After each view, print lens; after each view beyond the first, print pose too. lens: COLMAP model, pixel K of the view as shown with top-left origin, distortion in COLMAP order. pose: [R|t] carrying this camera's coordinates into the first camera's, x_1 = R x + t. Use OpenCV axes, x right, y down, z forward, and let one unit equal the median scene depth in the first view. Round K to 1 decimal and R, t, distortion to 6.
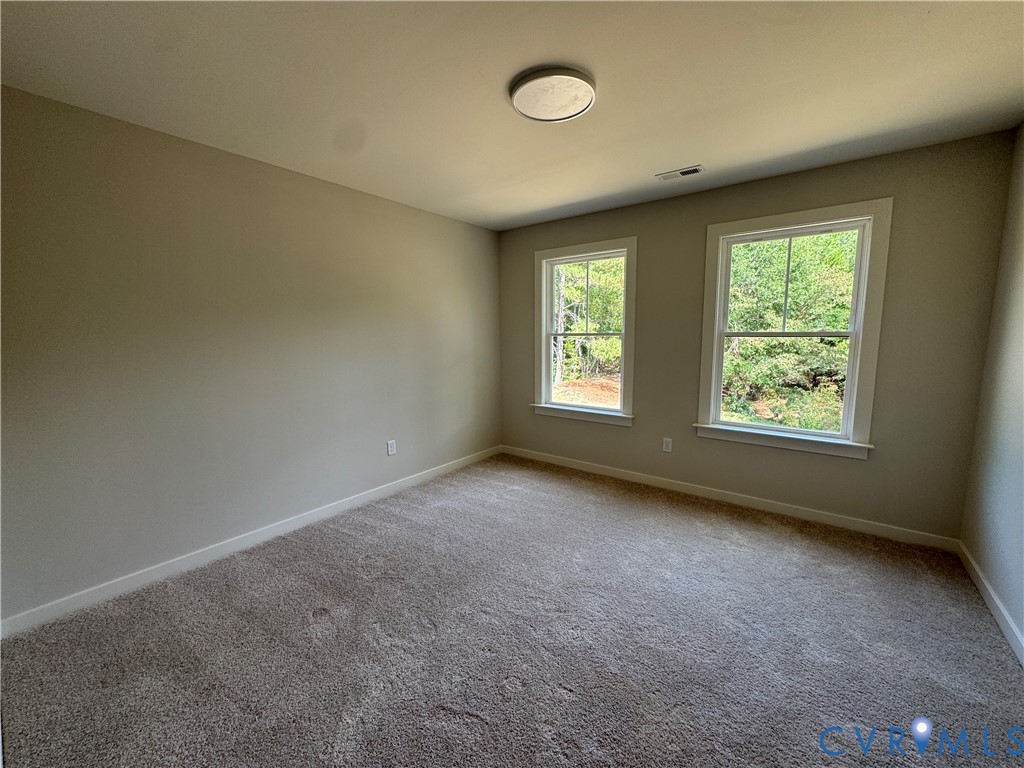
lens RADIAL K [[406.5, 0, 513.8], [0, 406.5, 381.6], [0, 0, 1]] dist [-0.003207, 0.000578]
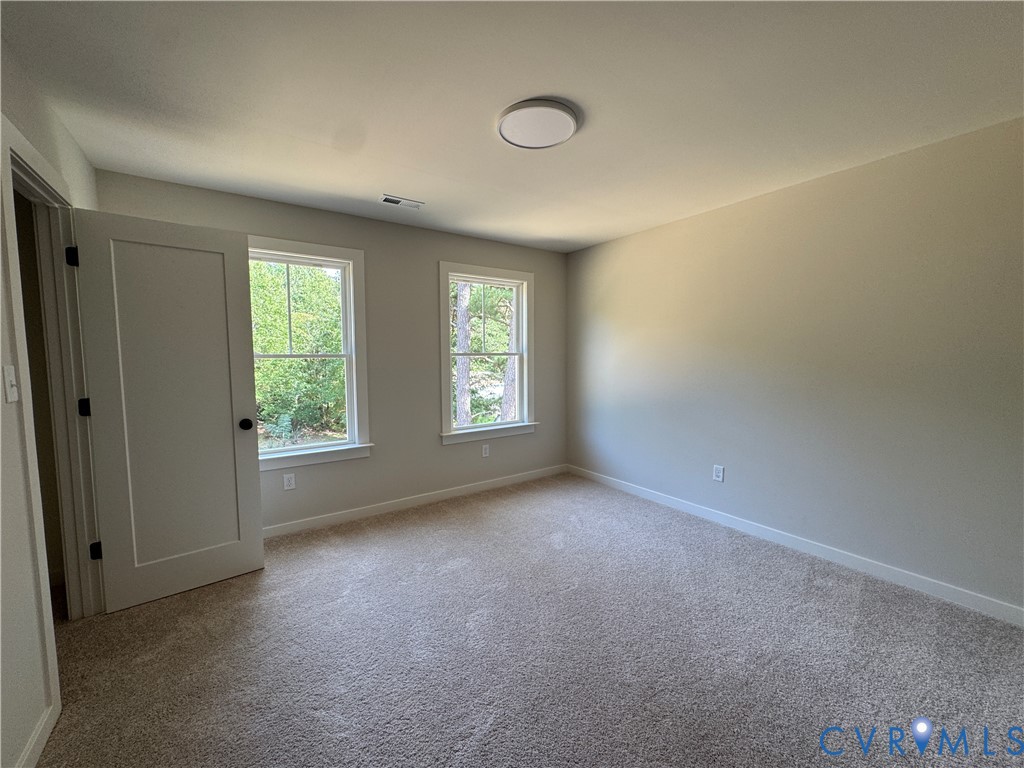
lens RADIAL K [[421.5, 0, 512.0], [0, 421.5, 384.0], [0, 0, 1]] dist [0.002460, 0.000373]
pose [[0.302633, -0.067264, 0.950731, -0.772078], [0.115976, 0.992693, 0.033316, -0.066050], [-0.946025, 0.100180, 0.308222, 0.586621]]
